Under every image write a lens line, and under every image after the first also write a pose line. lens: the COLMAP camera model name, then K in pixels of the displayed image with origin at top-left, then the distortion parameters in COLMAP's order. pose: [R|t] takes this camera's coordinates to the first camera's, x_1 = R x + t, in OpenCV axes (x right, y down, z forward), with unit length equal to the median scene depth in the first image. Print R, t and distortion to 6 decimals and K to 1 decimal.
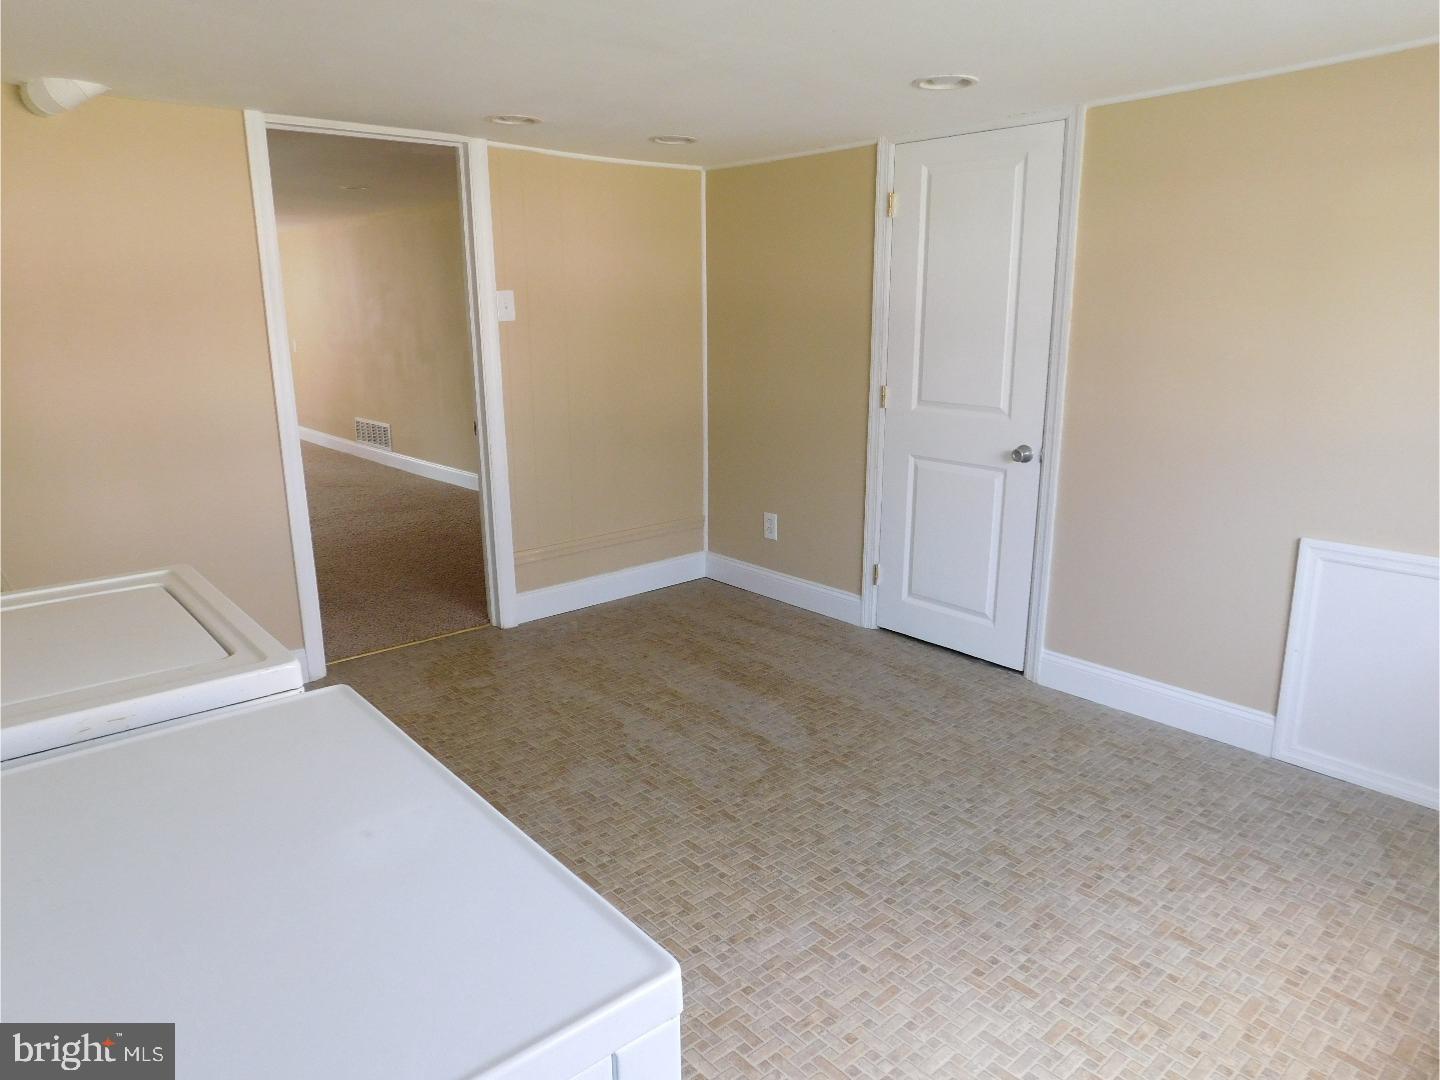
lens RADIAL K [[949.5, 0, 714.7], [0, 949.5, 535.9], [0, 0, 1]] dist [-0.066182, 0.059959]
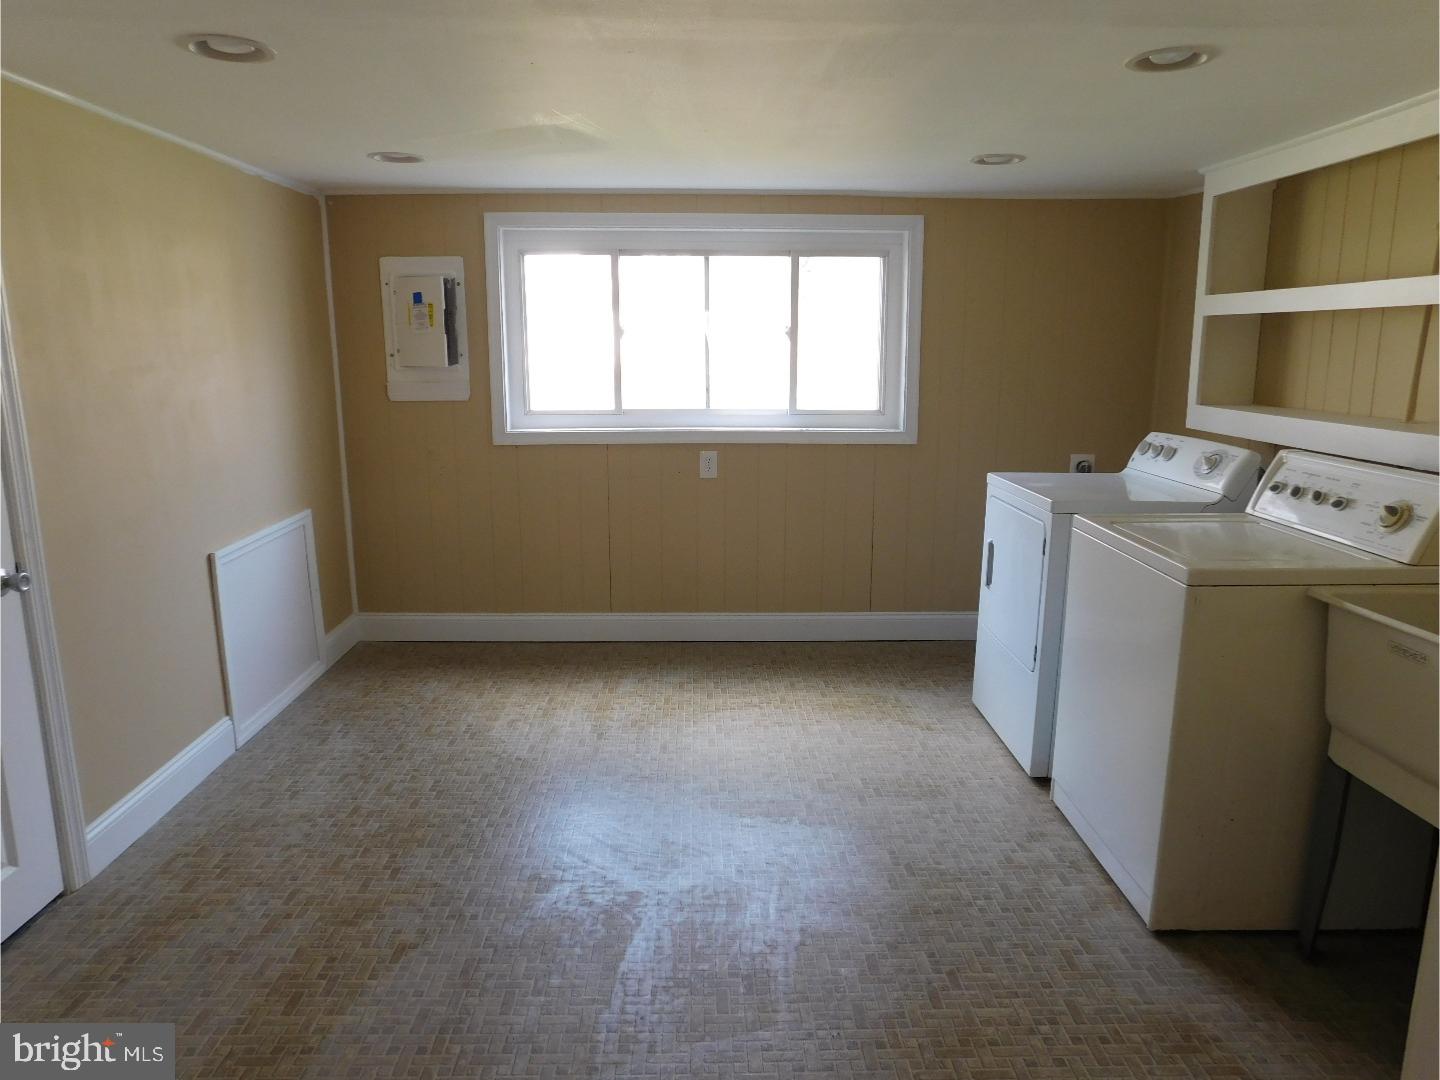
lens RADIAL K [[949.5, 0, 714.7], [0, 949.5, 535.9], [0, 0, 1]] dist [-0.066182, 0.059959]
pose [[-0.768743, -0.128792, 0.626456, -0.498502], [0.147069, 0.917666, 0.369135, -0.318043], [-0.622419, 0.375902, -0.686507, 1.281143]]
